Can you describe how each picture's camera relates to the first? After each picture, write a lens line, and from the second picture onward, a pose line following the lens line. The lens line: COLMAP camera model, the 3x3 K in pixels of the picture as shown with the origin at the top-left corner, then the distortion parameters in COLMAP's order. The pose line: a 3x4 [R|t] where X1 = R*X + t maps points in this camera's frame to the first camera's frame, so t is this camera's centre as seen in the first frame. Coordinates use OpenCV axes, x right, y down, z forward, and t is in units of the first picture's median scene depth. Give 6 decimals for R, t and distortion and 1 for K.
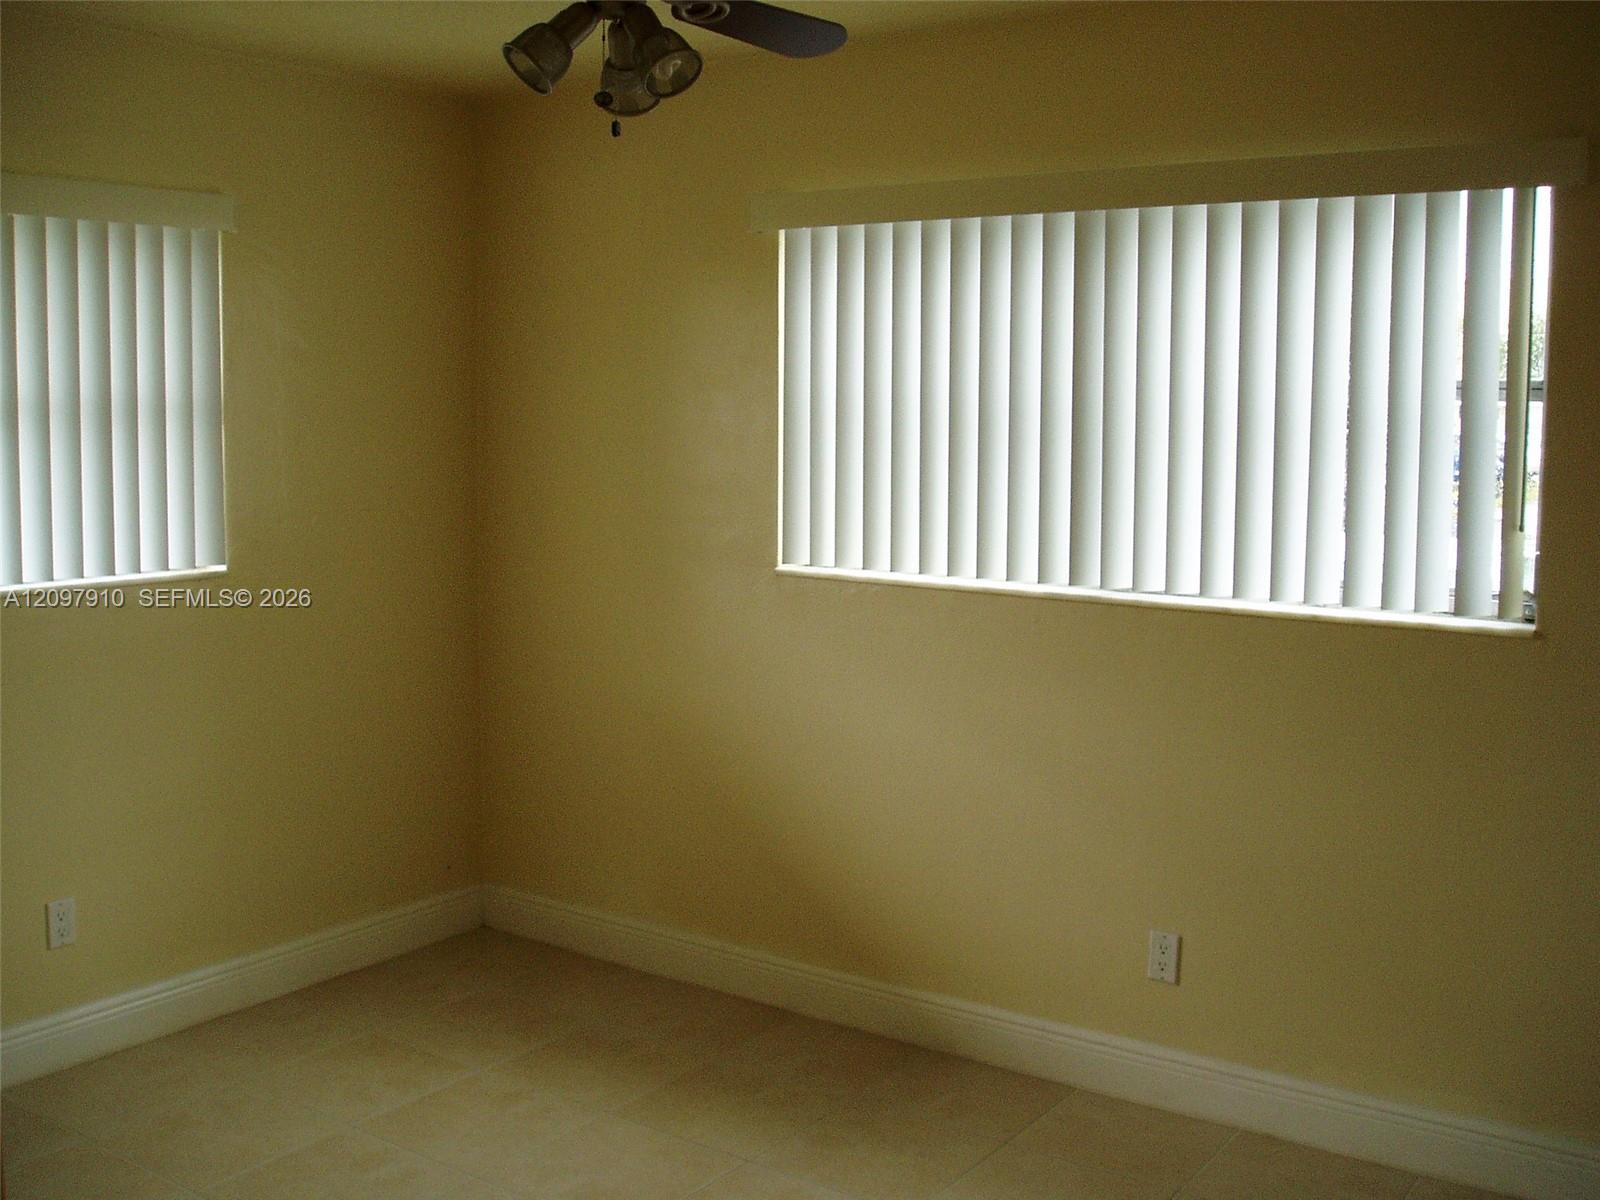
lens RADIAL K [[1642.1, 0, 803.1], [0, 1642.1, 562.6], [0, 0, 1]] dist [-0.101345, 0.004732]
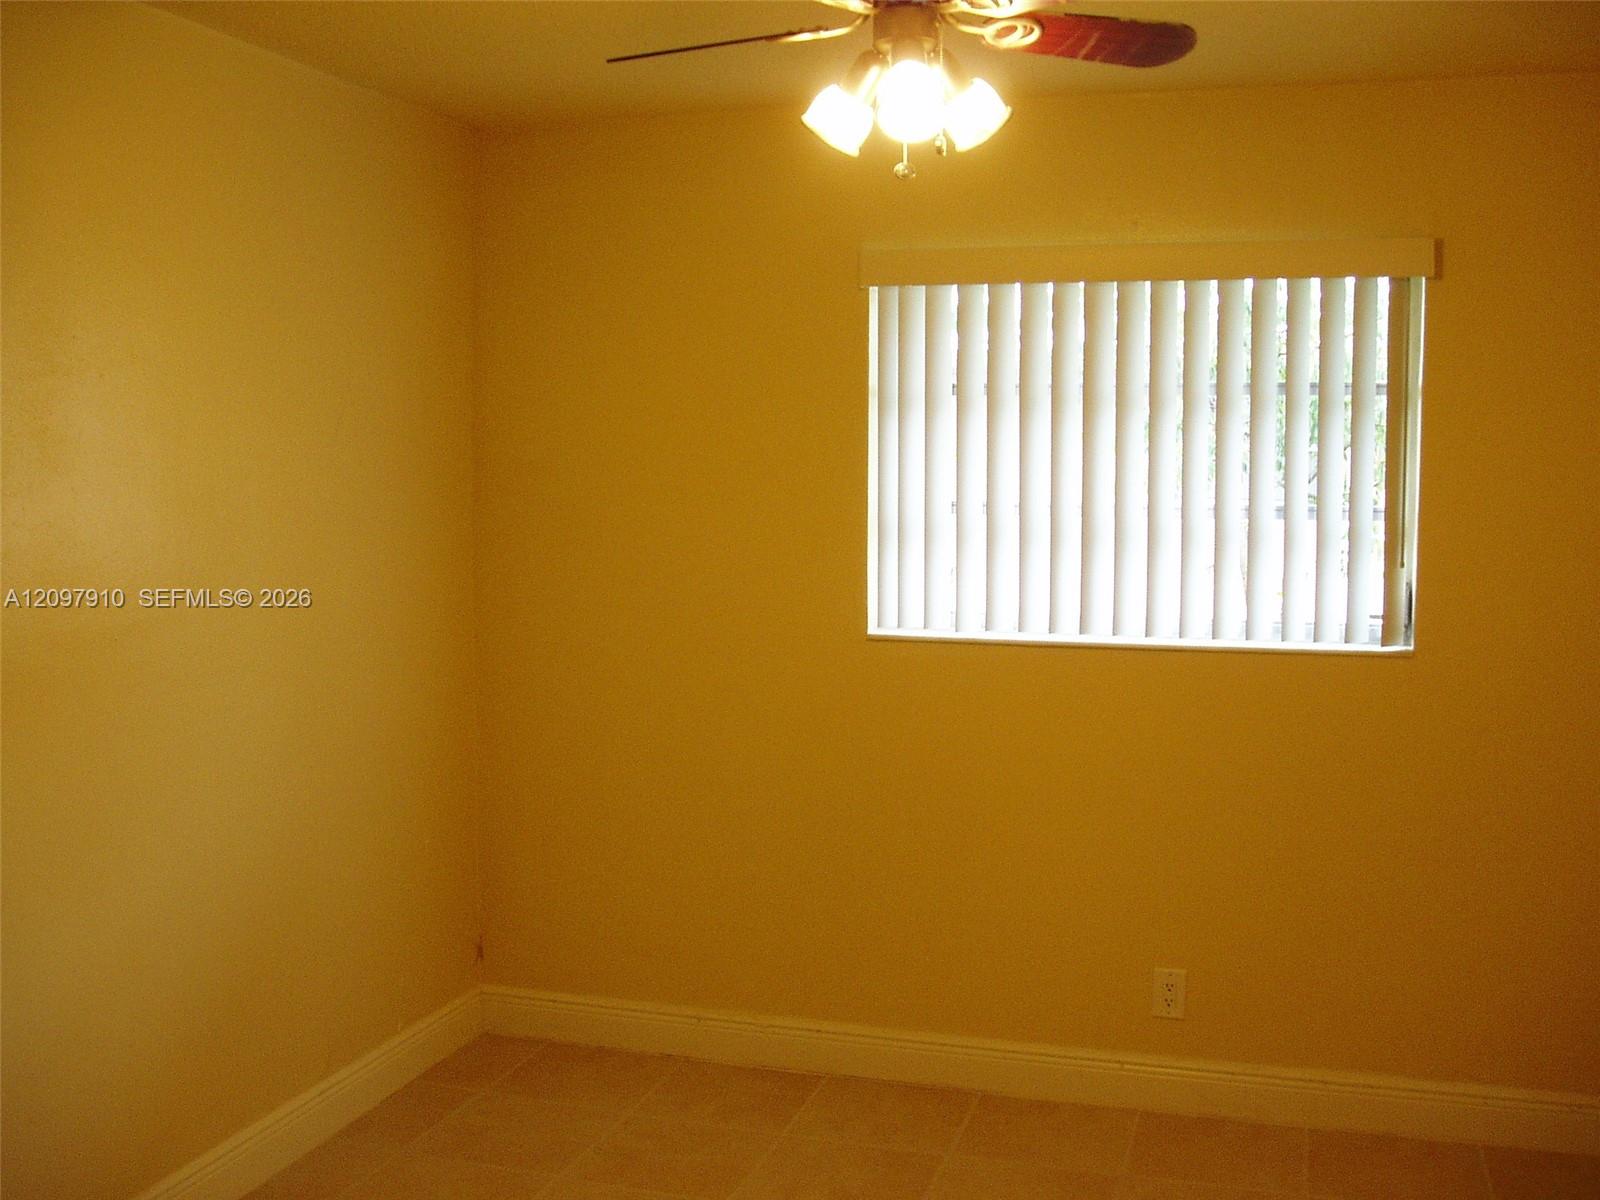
lens RADIAL K [[1380.3, 0, 800.0], [0, 1380.3, 544.6], [0, 0, 1]] dist [-0.060783, 0.010823]
pose [[0.932937, -0.025108, 0.359162, -0.310467], [0.037394, 0.998928, -0.027302, -0.024512], [-0.358092, 0.038902, 0.932876, 0.216643]]
